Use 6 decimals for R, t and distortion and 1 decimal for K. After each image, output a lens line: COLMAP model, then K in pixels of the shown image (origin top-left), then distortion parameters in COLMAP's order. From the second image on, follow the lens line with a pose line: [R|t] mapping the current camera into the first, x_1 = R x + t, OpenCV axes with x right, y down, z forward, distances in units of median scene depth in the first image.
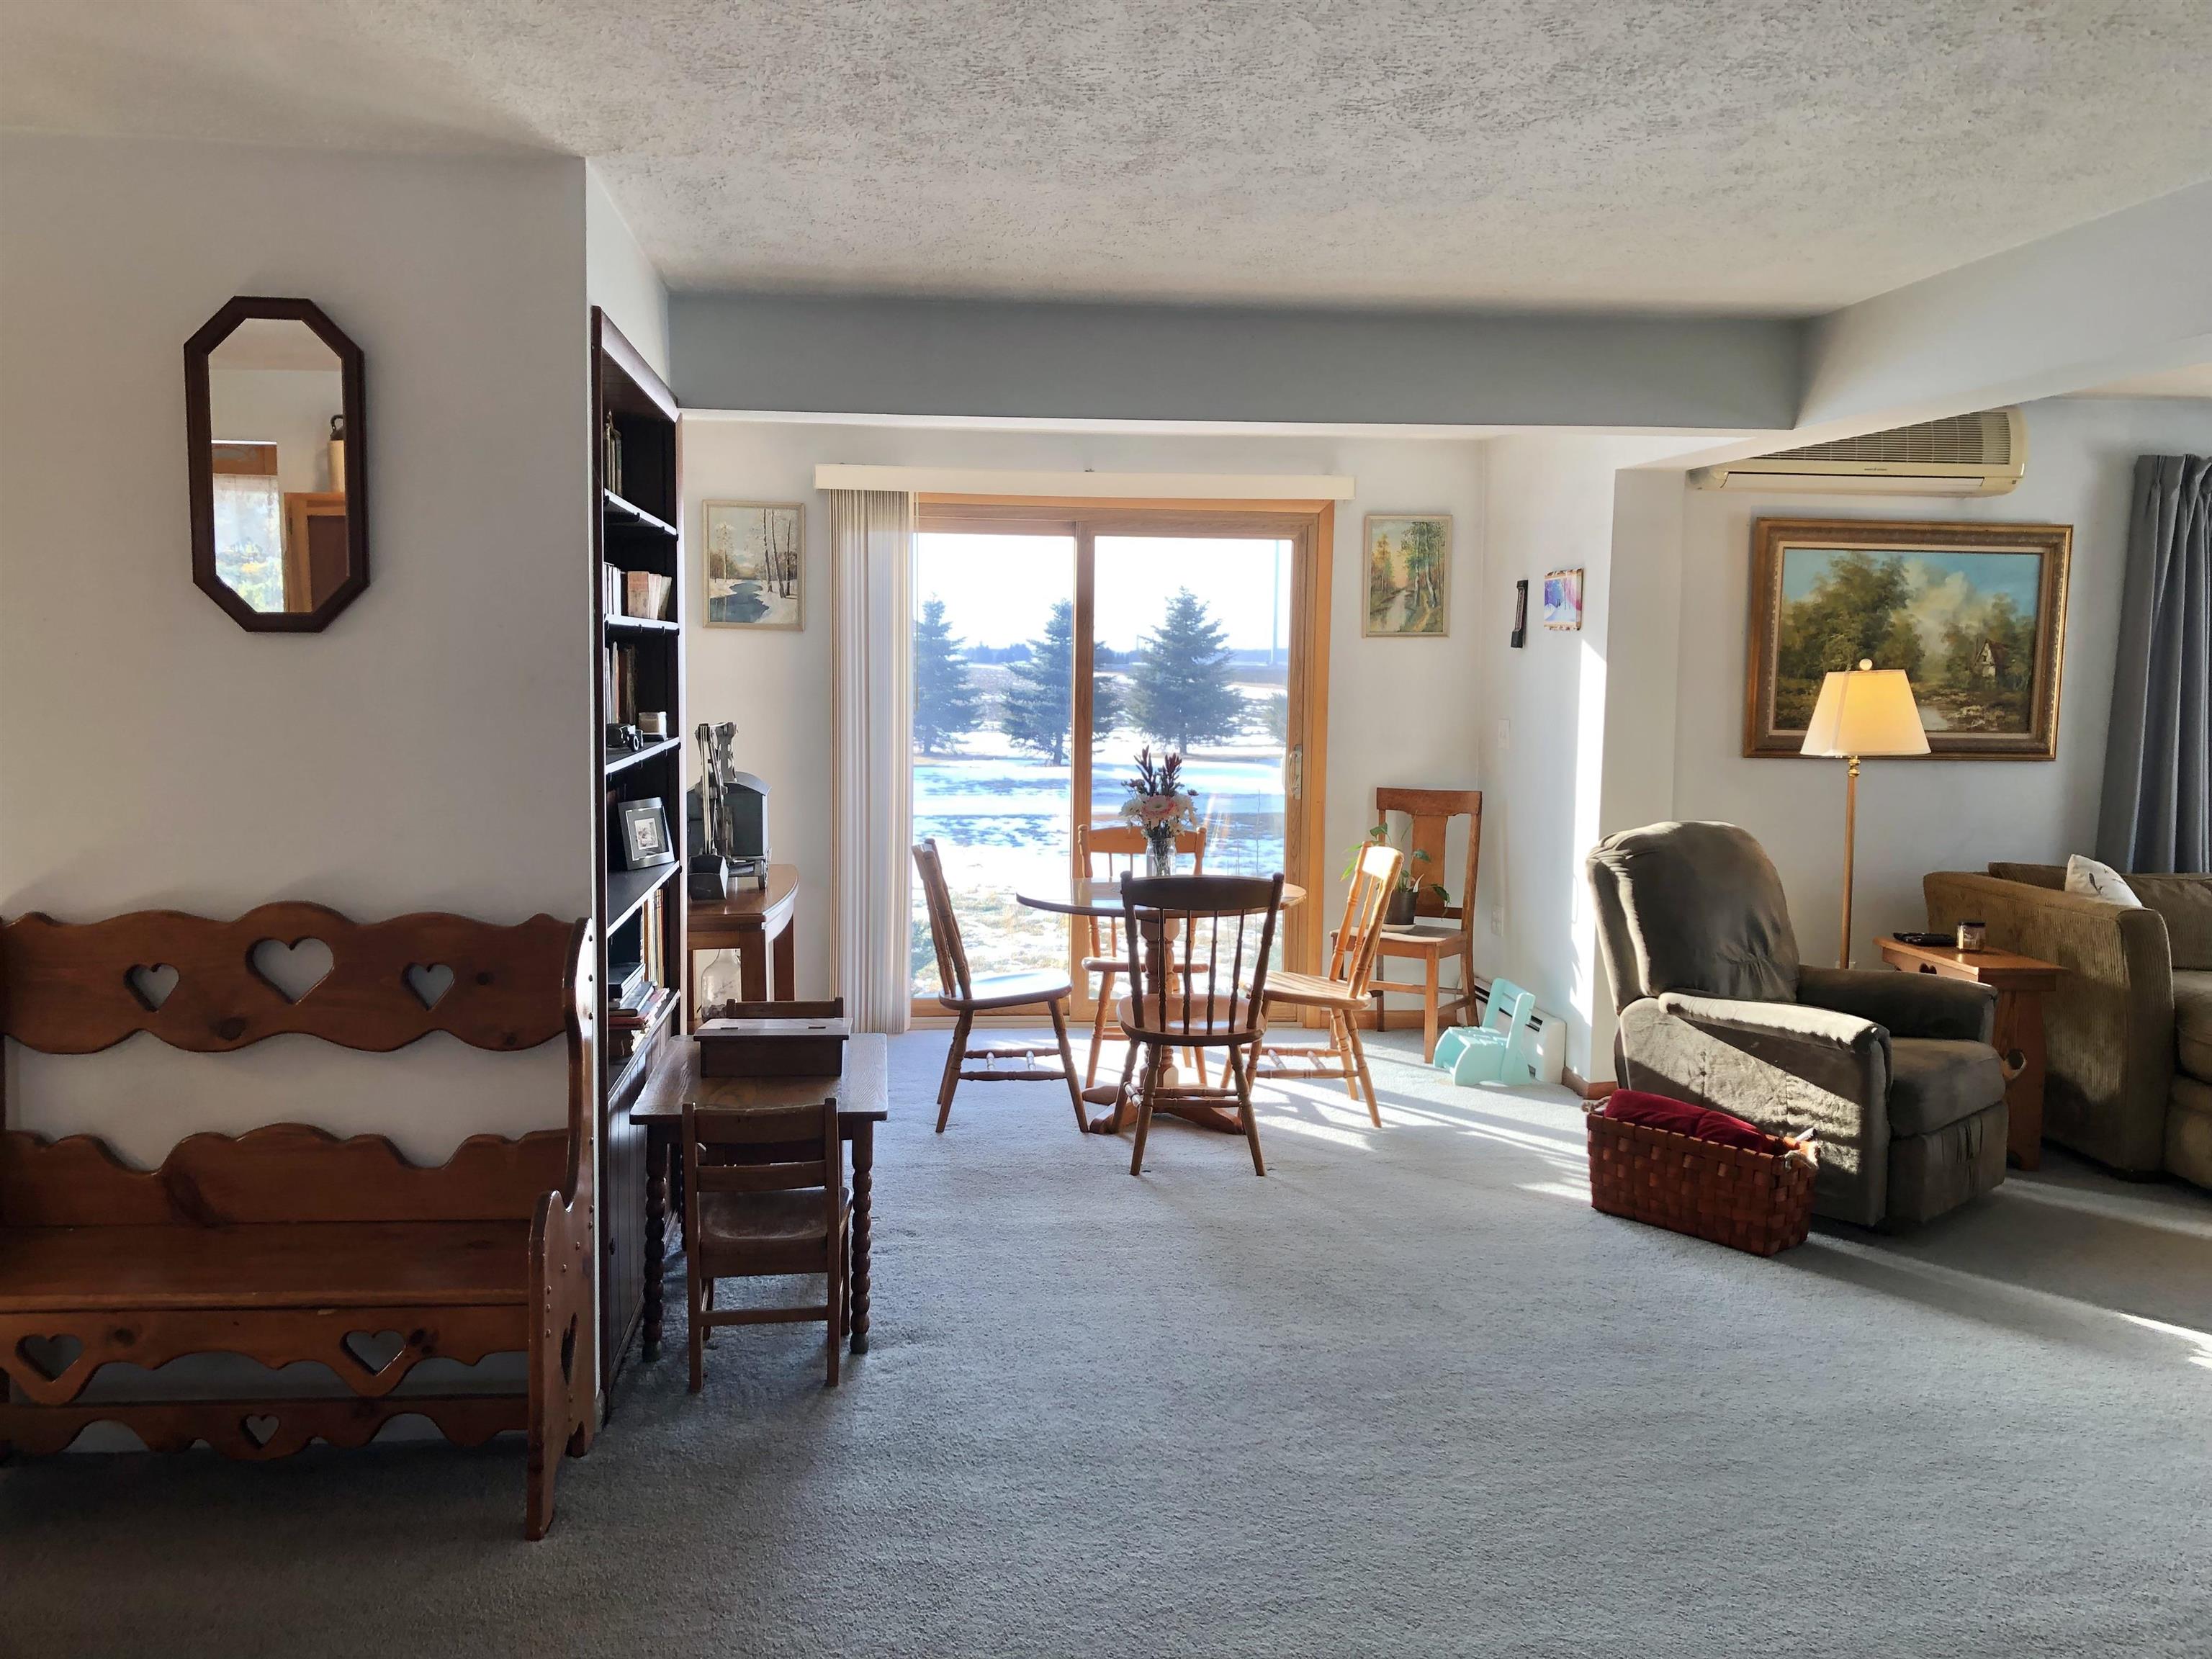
lens RADIAL K [[1755.7, 0, 1098.8], [0, 1755.7, 753.2], [0, 0, 1]] dist [0.000132, 0.001701]
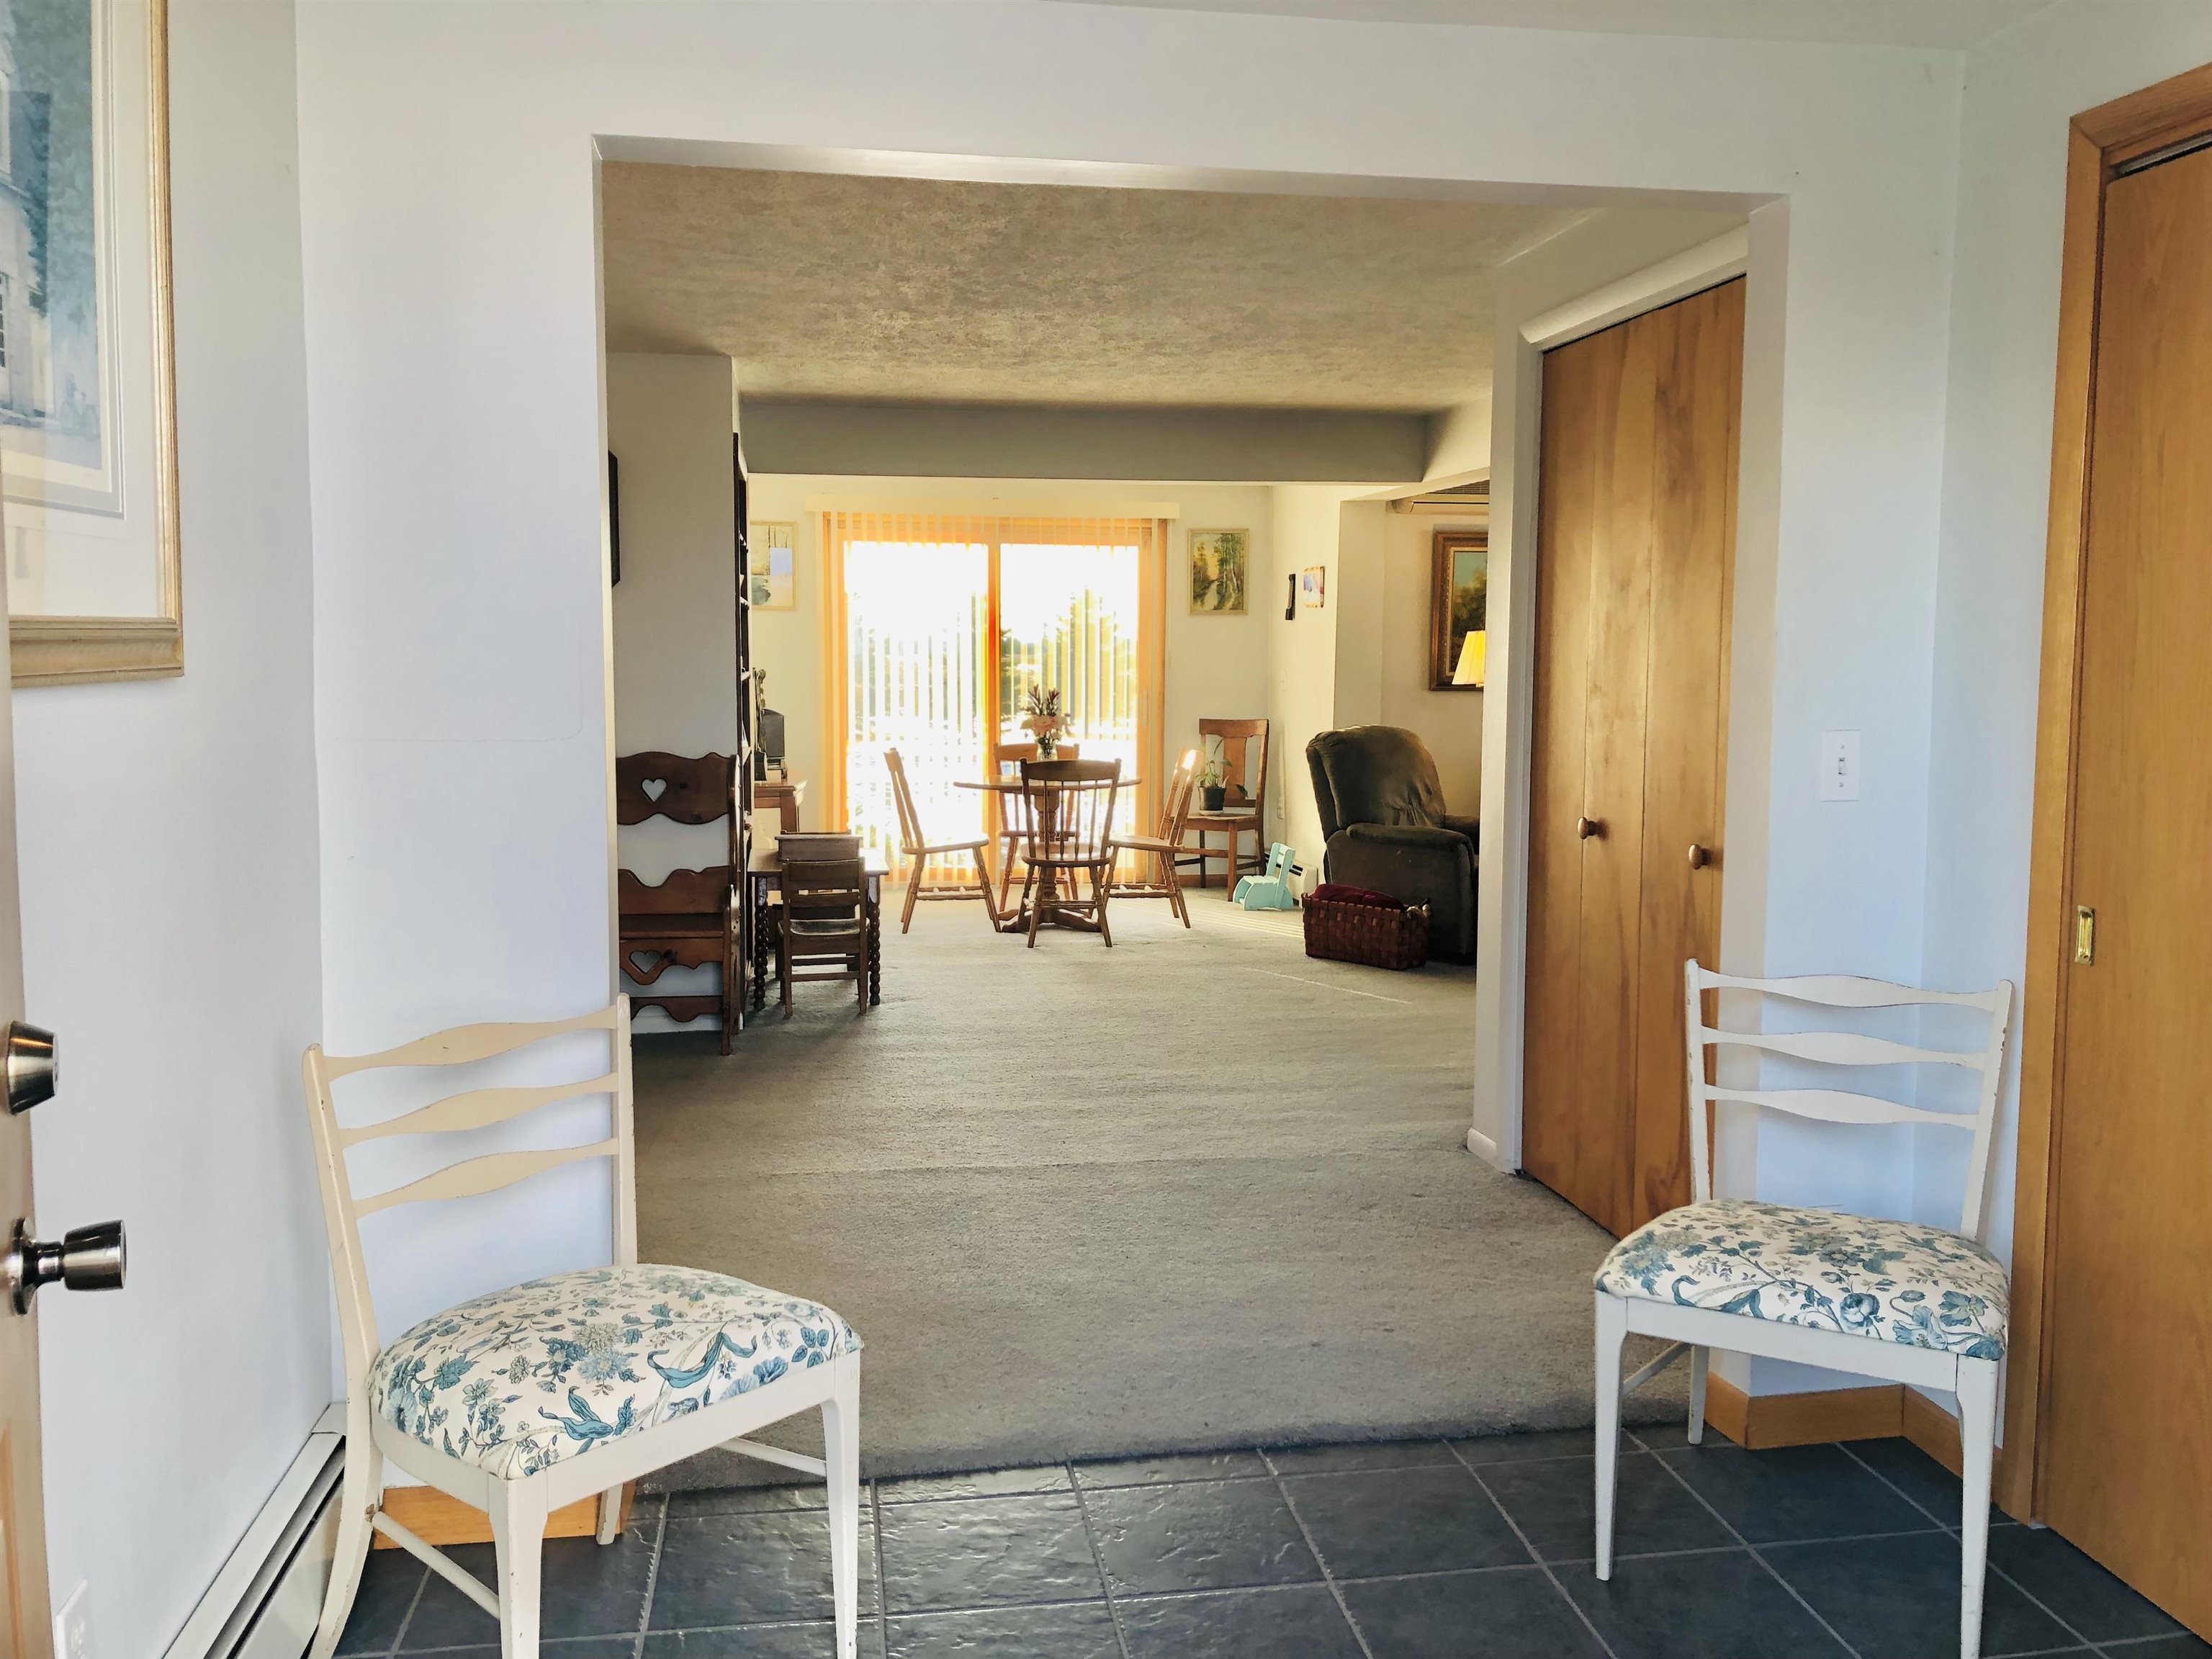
lens RADIAL K [[1810.0, 0, 1104.9], [0, 1810.0, 800.9], [0, 0, 1]] dist [0.035411, -0.010409]
pose [[0.998559, -0.011729, 0.052376, 0.002904], [0.010330, 0.999584, 0.026912, 0.052992], [-0.052670, -0.026332, 0.998265, -0.553051]]
